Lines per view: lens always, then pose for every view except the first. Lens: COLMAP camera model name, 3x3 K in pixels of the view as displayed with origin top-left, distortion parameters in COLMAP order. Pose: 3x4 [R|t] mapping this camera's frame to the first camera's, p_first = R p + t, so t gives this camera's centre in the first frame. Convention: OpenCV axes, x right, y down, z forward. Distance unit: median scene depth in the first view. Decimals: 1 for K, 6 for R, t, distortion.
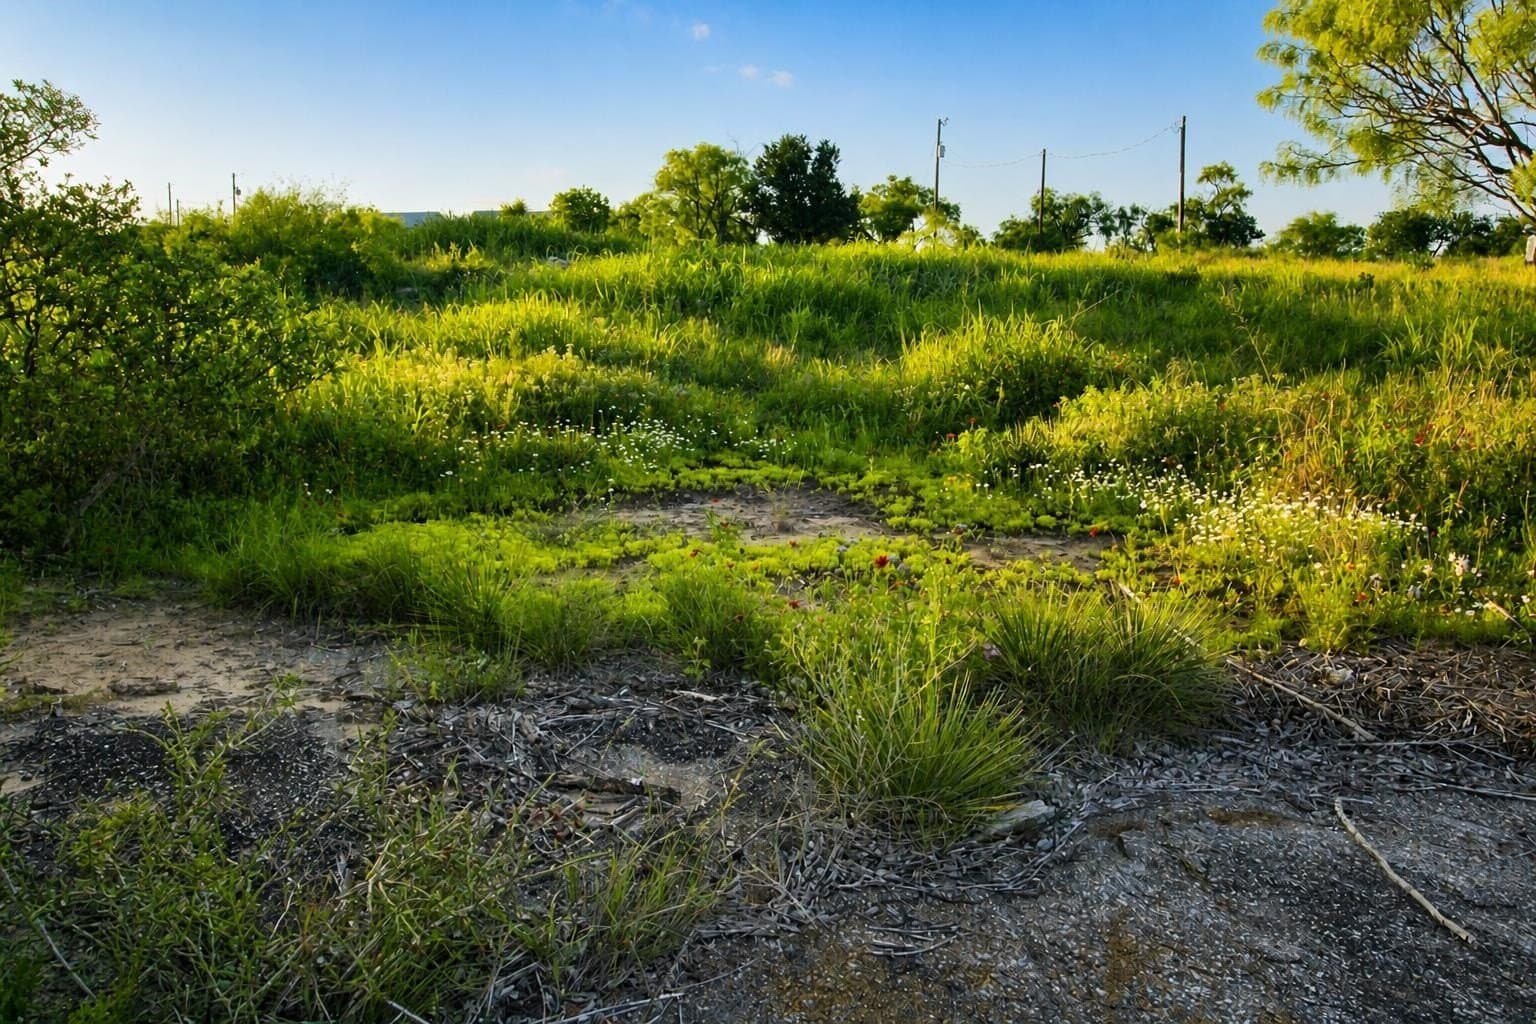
lens RADIAL K [[1105.7, 0, 770.5], [0, 1105.7, 486.5], [0, 0, 1]] dist [0.004883, 0.012239]
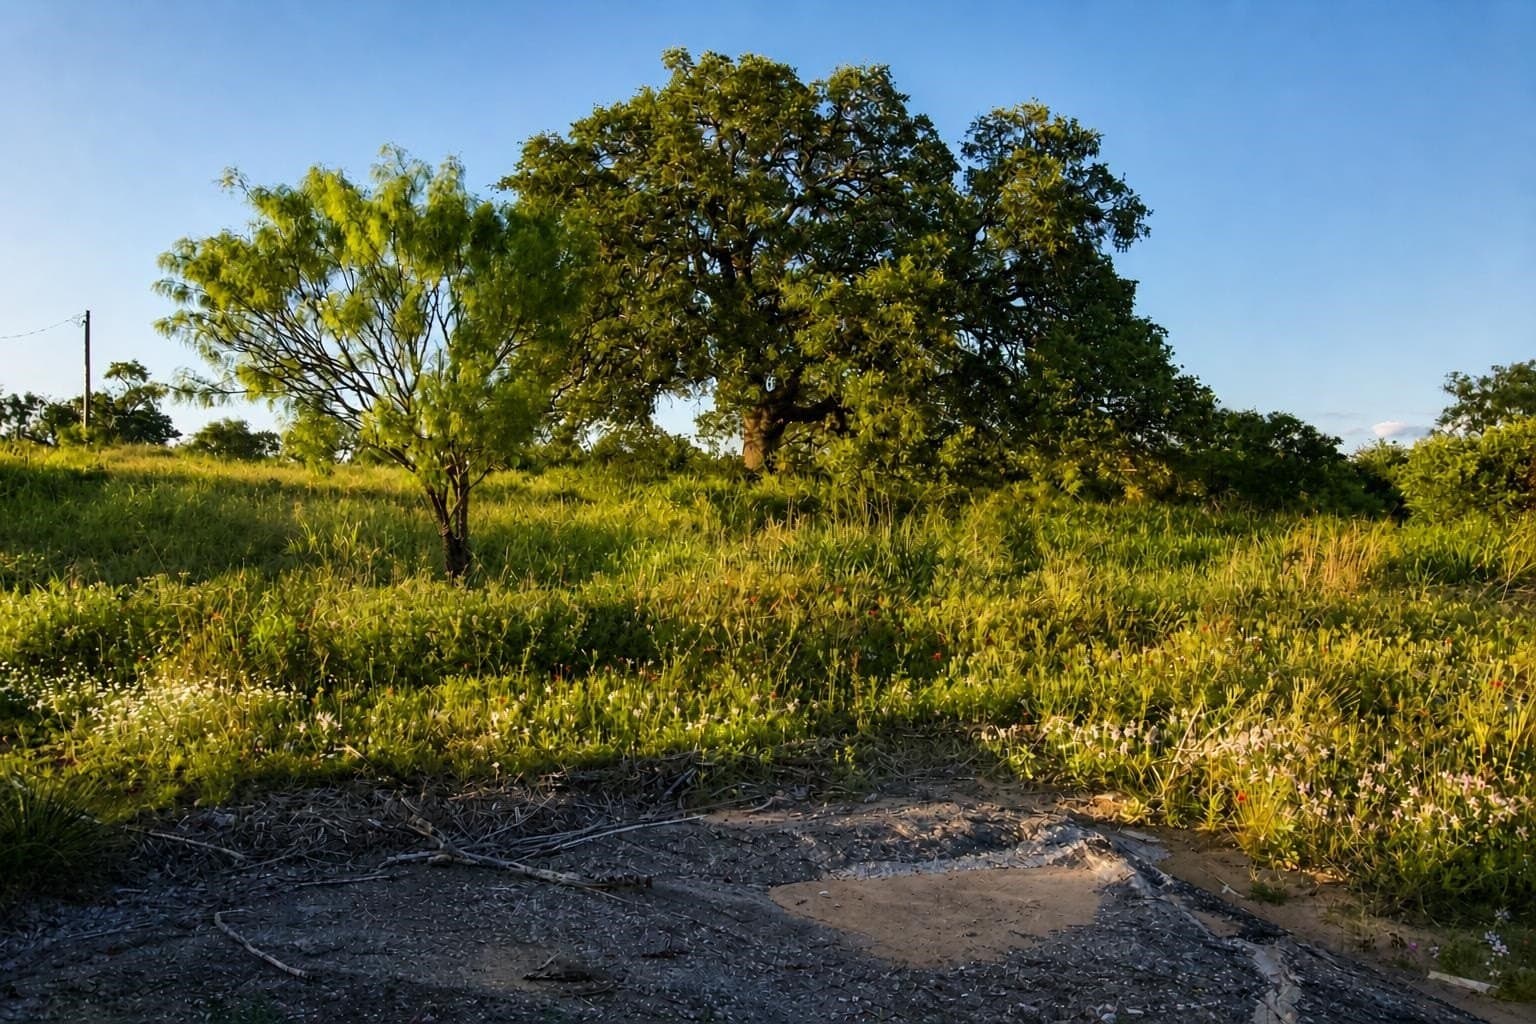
lens RADIAL K [[1105.7, 0, 770.5], [0, 1105.7, 486.5], [0, 0, 1]] dist [0.004883, 0.012239]
pose [[0.621620, 0.038378, 0.782378, -0.041582], [0.100356, 0.986666, -0.128135, 0.013699], [-0.776864, 0.158168, 0.609480, -0.138207]]
